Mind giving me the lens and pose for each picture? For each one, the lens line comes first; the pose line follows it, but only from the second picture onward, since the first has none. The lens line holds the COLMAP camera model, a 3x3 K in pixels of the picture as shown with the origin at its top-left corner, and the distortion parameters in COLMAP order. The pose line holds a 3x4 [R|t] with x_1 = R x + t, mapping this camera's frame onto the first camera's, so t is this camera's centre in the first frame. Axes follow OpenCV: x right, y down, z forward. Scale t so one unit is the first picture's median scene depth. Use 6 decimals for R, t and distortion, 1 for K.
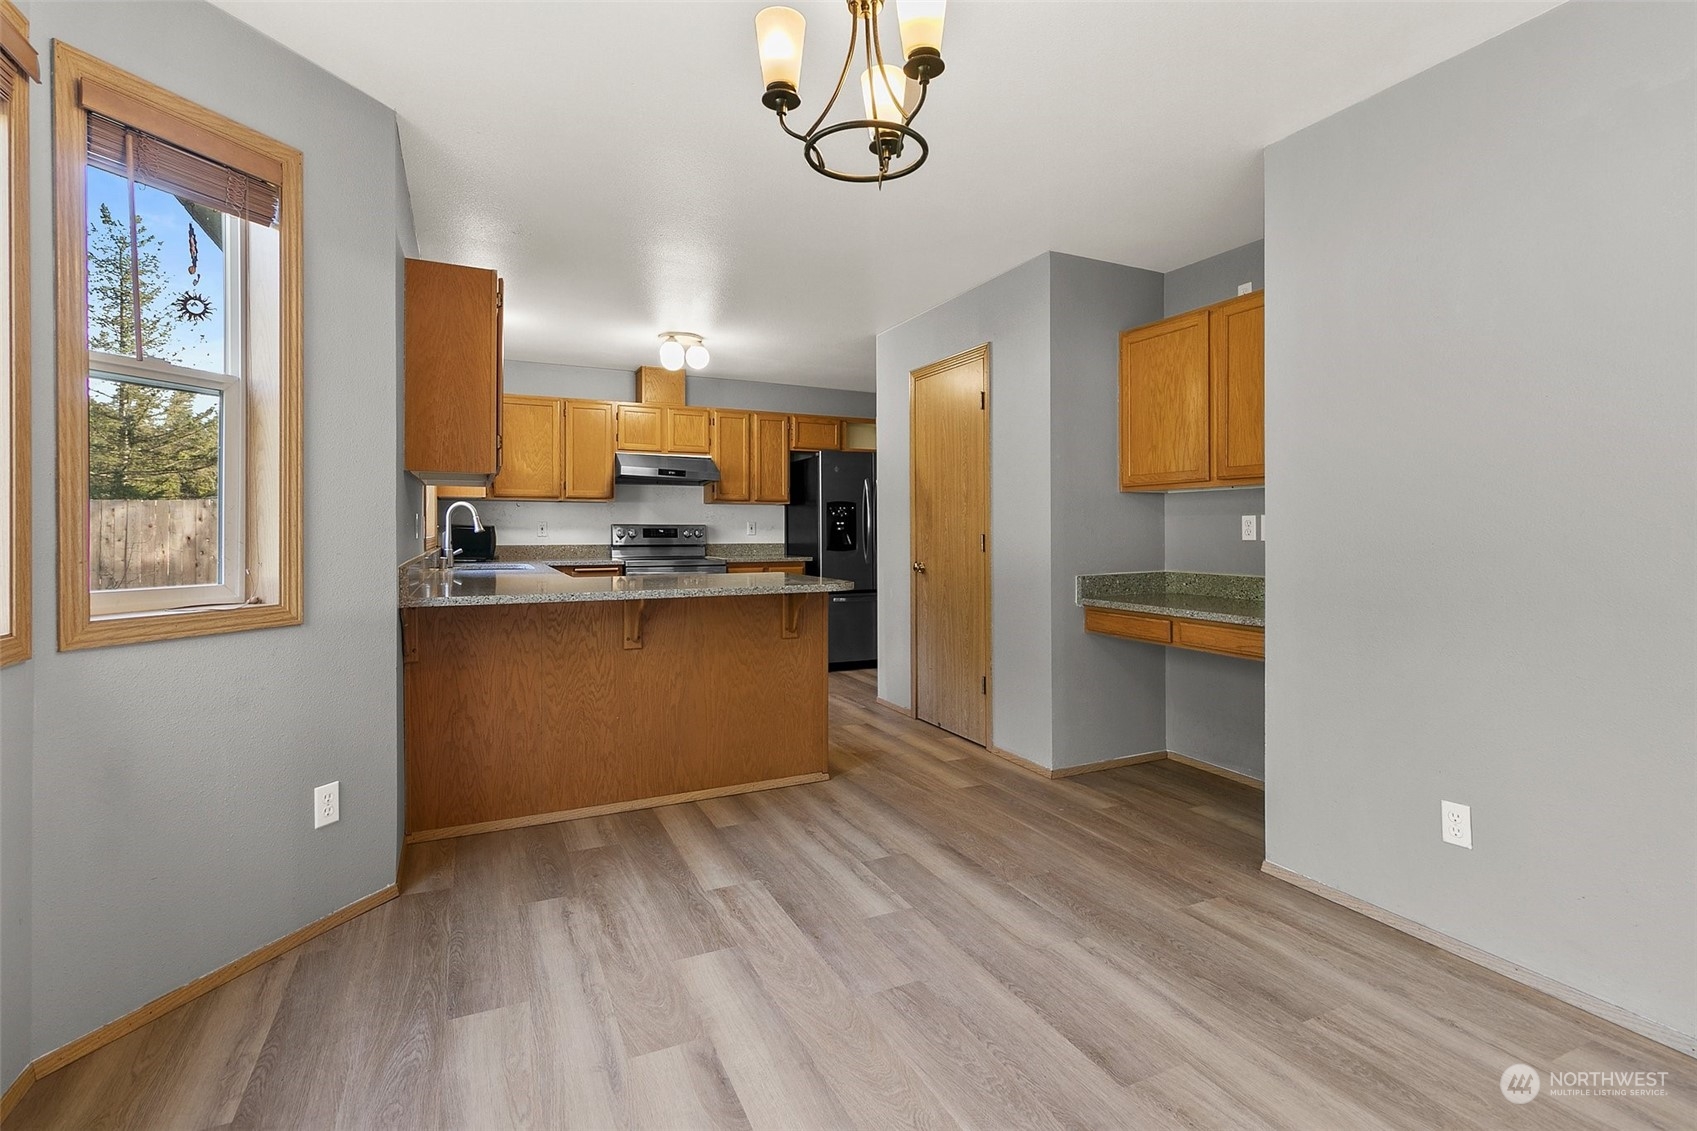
lens RADIAL K [[789.0, 0, 850.0], [0, 789.0, 532.2], [0, 0, 1]] dist [0.000033, 0.000573]
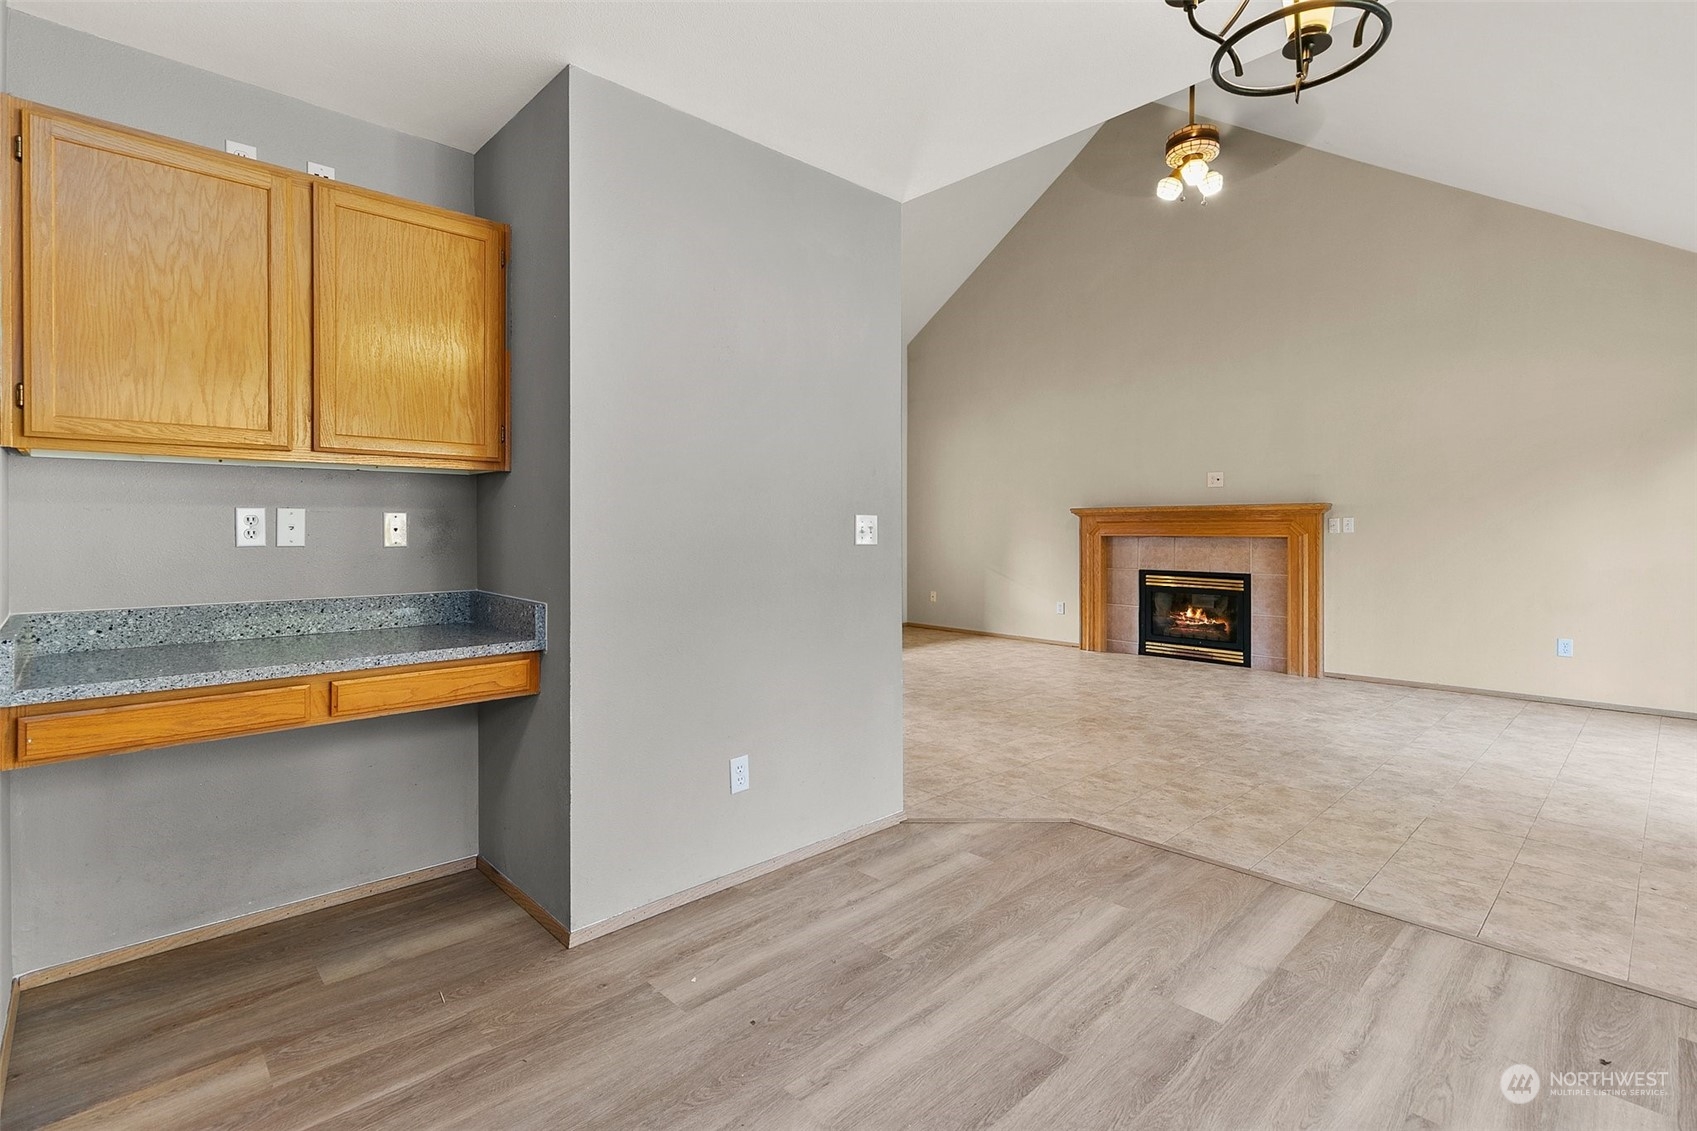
lens RADIAL K [[794.3, 0, 850.4], [0, 794.3, 526.3], [0, 0, 1]] dist [0.002327, 0.000358]
pose [[-0.310301, 0.003954, 0.950630, -0.185606], [0.004710, 0.999985, -0.002622, -0.001312], [-0.950627, 0.003664, -0.310315, 0.518870]]
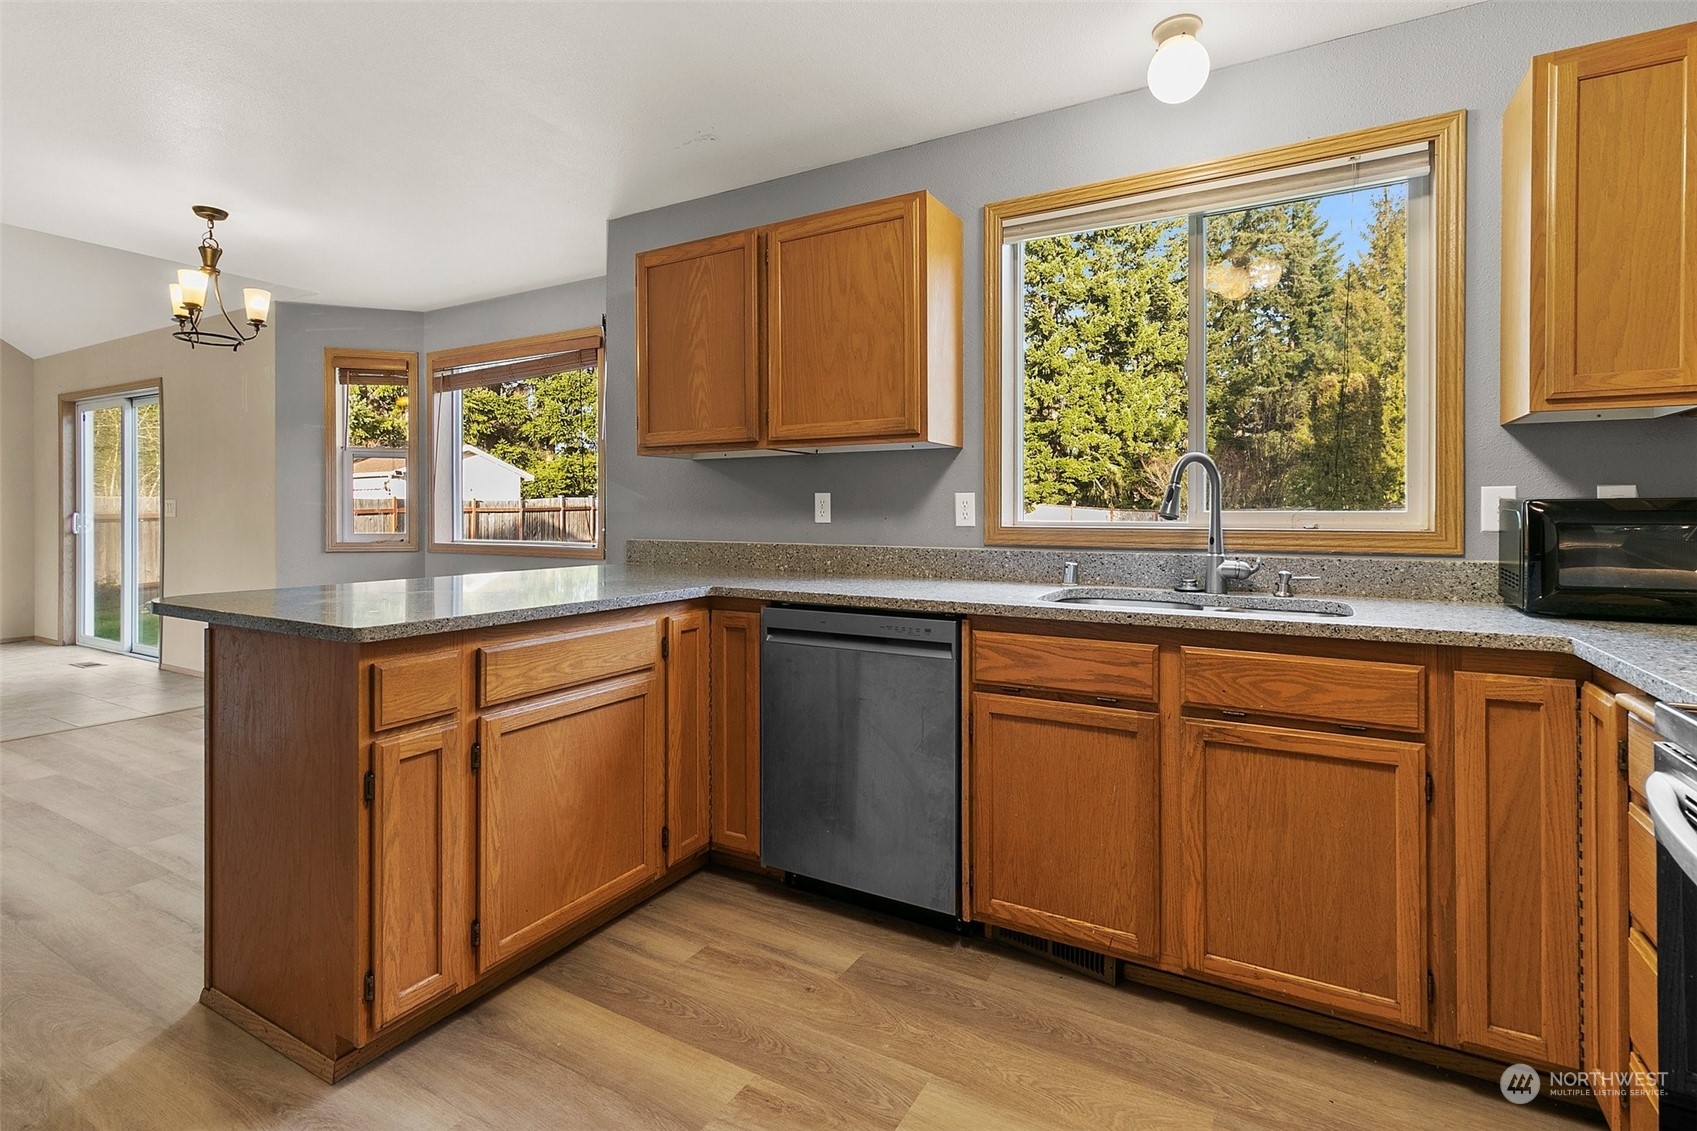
lens RADIAL K [[788.5, 0, 850.3], [0, 788.5, 514.3], [0, 0, 1]] dist [0.000791, 0.000101]
pose [[-0.817773, -0.002247, -0.575536, -0.054278], [-0.005232, 0.999980, 0.003529, -0.002350], [0.575517, 0.005897, -0.817769, 1.187599]]
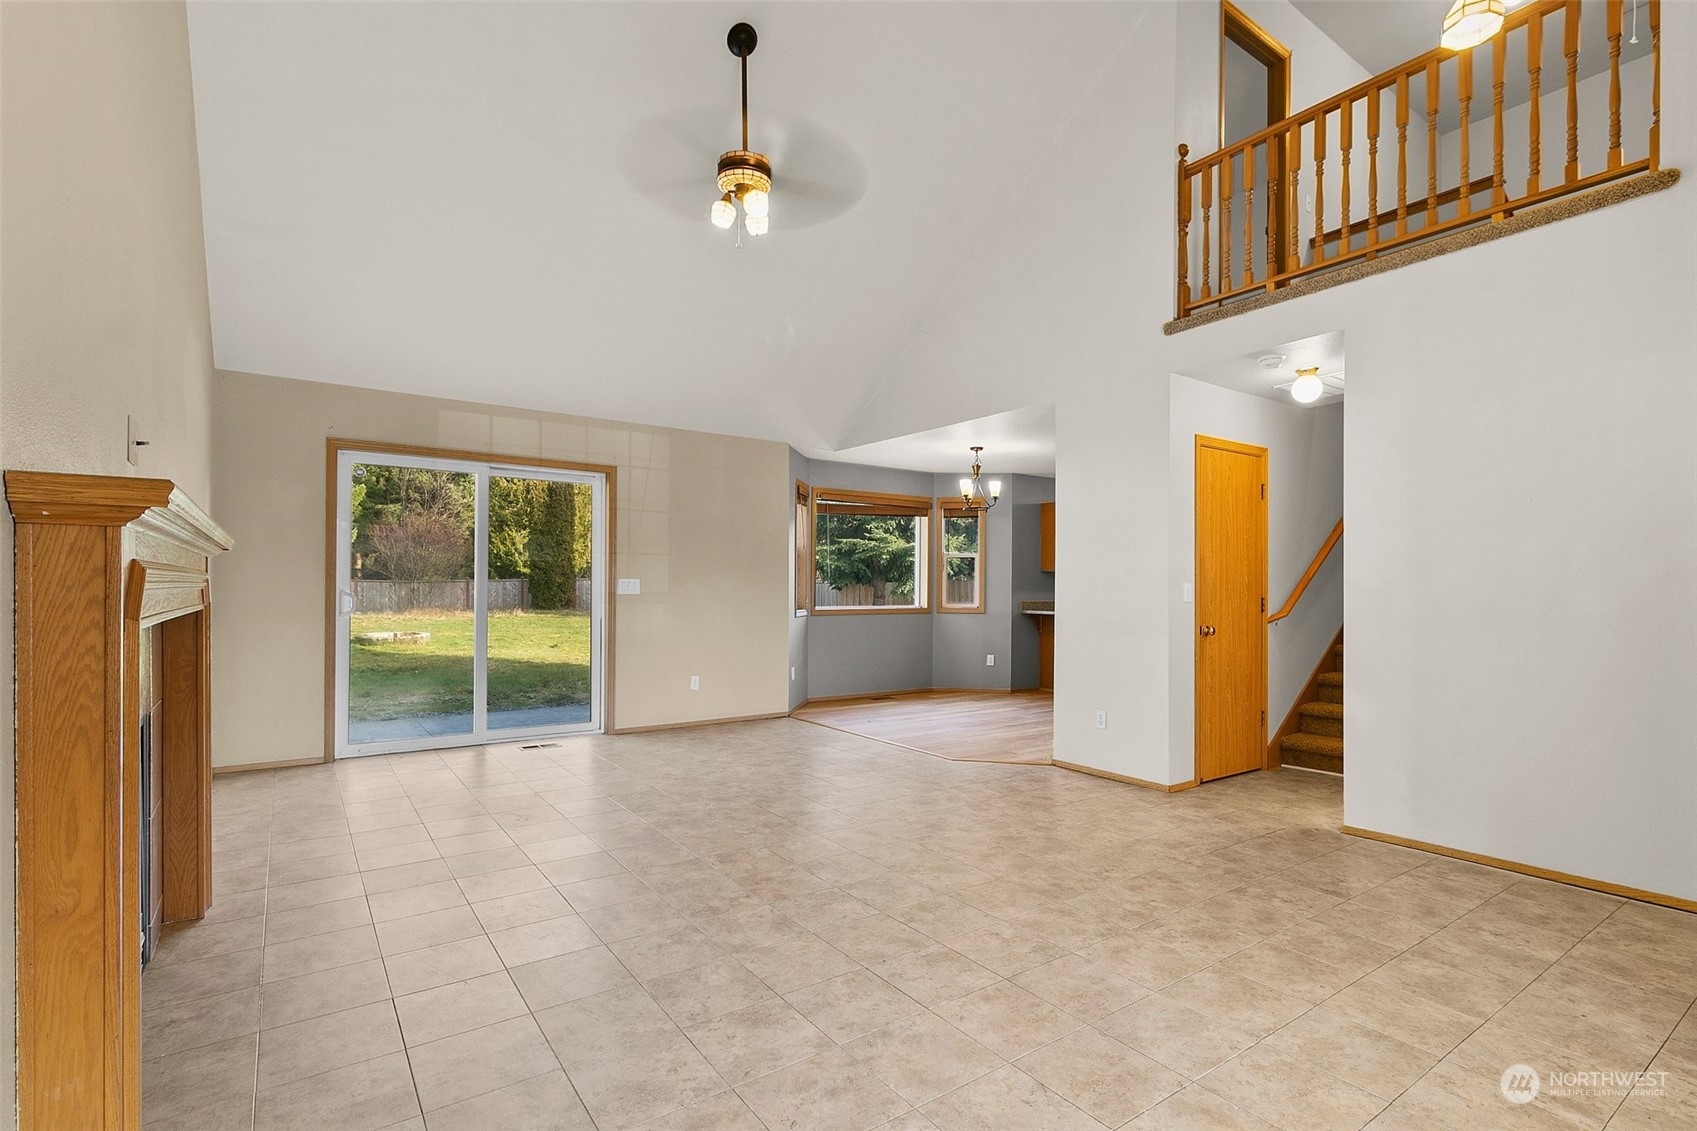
lens RADIAL K [[797.7, 0, 852.6], [0, 797.7, 590.9], [0, 0, 1]] dist [0.002133, 0.000378]
pose [[0.174240, 0.006205, -0.984684, 1.393177], [-0.010699, 0.999933, 0.004408, -0.004301], [0.984645, 0.009767, 0.174295, -0.163435]]
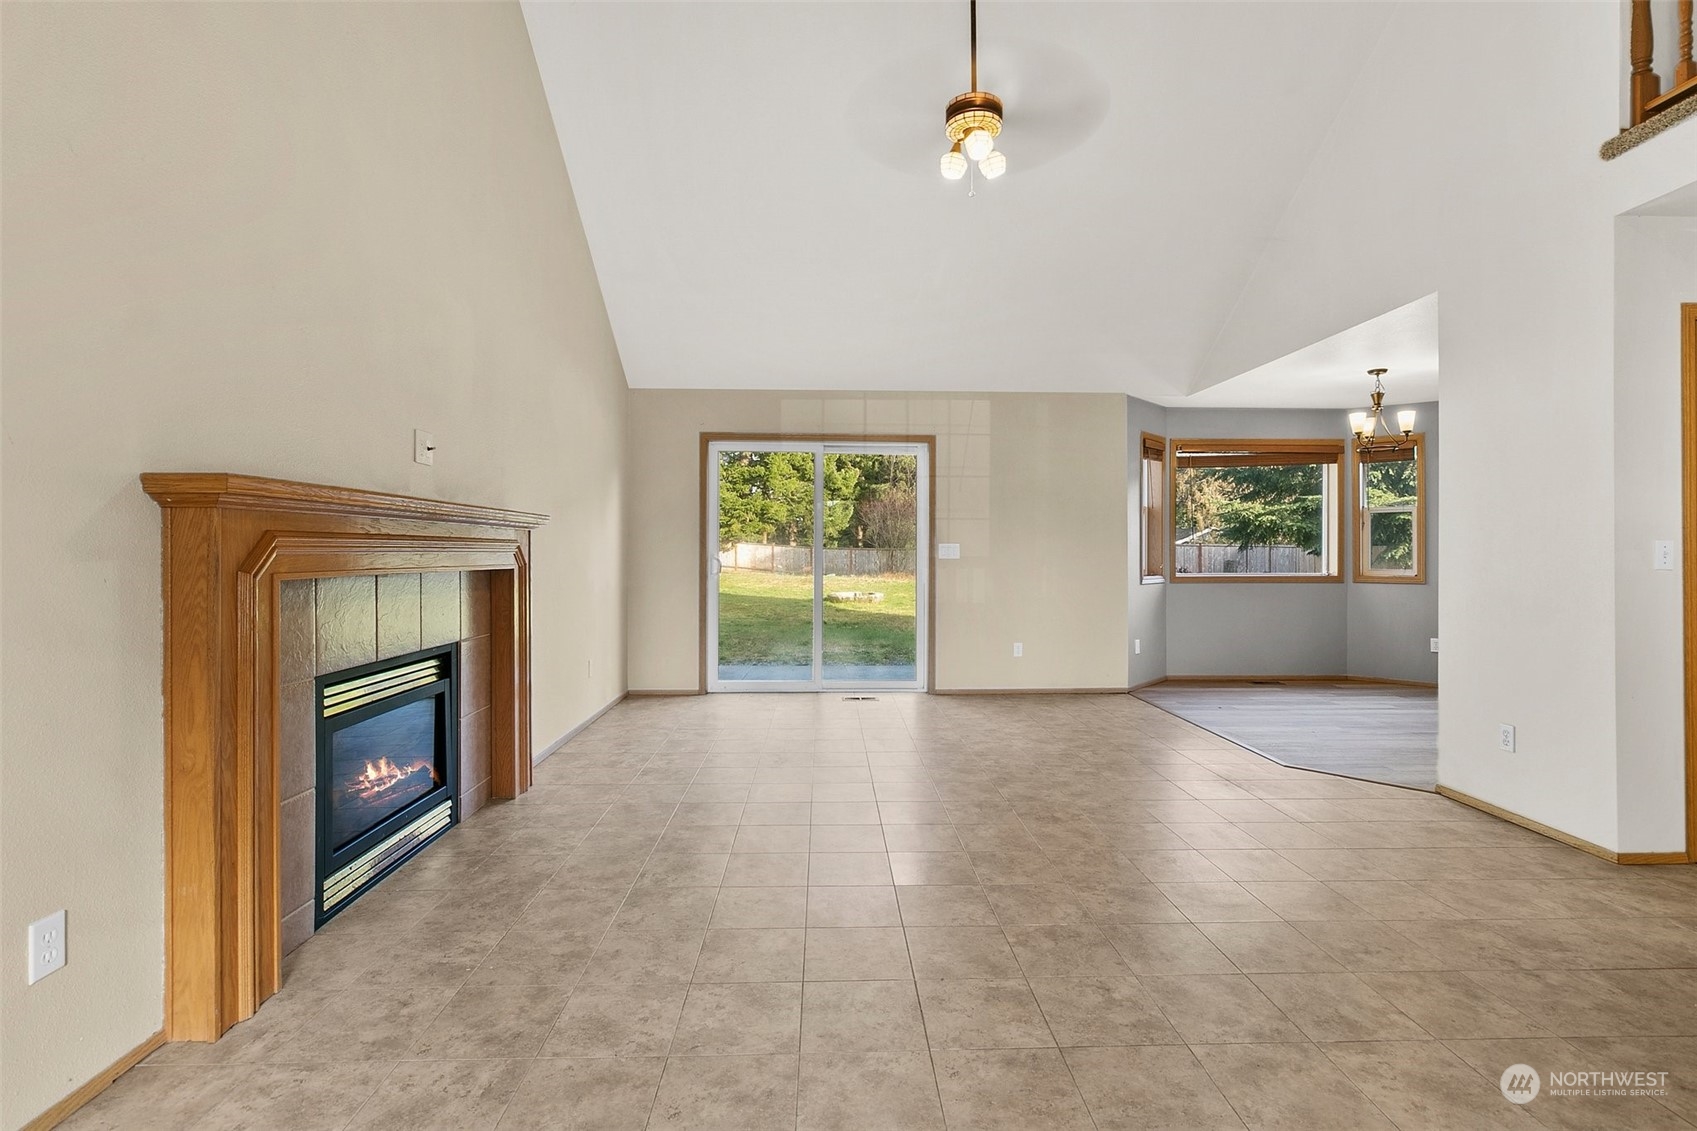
lens RADIAL K [[782.9, 0, 851.6], [0, 782.9, 551.9], [0, 0, 1]] dist [0.000941, 0.000568]
pose [[-0.396092, 0.000103, -0.918211, 1.315413], [-0.004460, 0.999988, 0.002036, -0.002803], [0.918200, 0.004902, -0.396087, 0.065187]]
